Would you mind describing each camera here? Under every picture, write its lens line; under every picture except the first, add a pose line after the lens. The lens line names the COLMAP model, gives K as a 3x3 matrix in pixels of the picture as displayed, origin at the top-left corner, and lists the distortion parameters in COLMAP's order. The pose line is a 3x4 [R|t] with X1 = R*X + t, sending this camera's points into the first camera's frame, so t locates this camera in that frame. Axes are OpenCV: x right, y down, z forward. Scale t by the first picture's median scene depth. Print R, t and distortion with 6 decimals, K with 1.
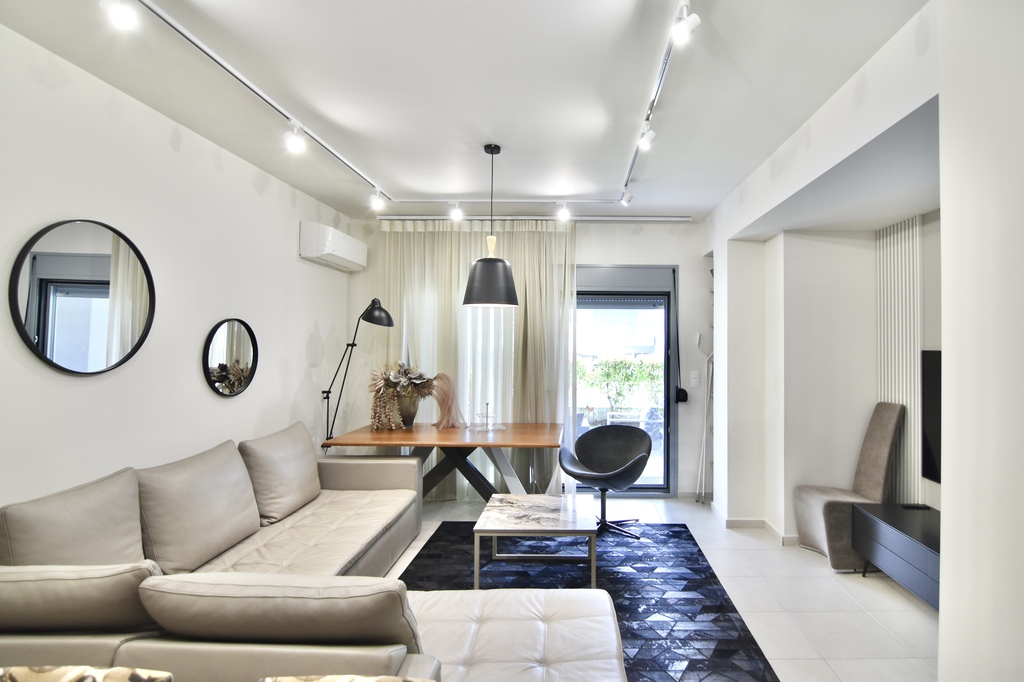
lens RADIAL K [[514.0, 0, 589.0], [0, 514.0, 335.4], [0, 0, 1]] dist [-0.009702, -0.007161]
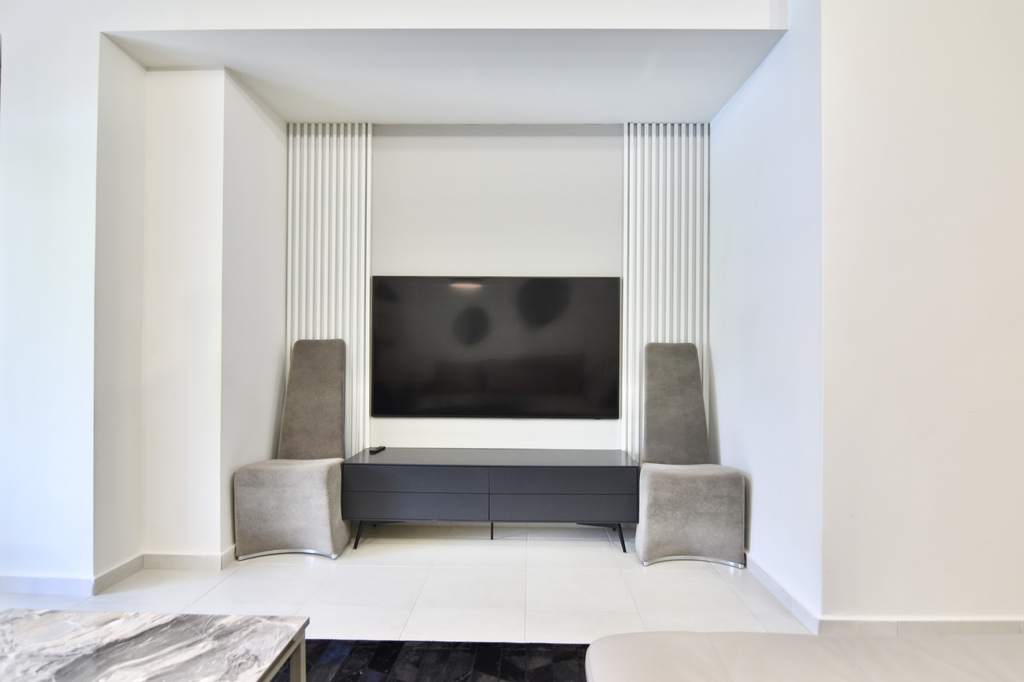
lens RADIAL K [[585.2, 0, 514.3], [0, 585.2, 345.4], [0, 0, 1]] dist [-0.019417, -0.002683]
pose [[0.036036, -0.001365, 0.999350, -0.331841], [-0.029027, 0.999576, 0.002412, 0.129799], [-0.998929, -0.029095, 0.035981, 0.653082]]
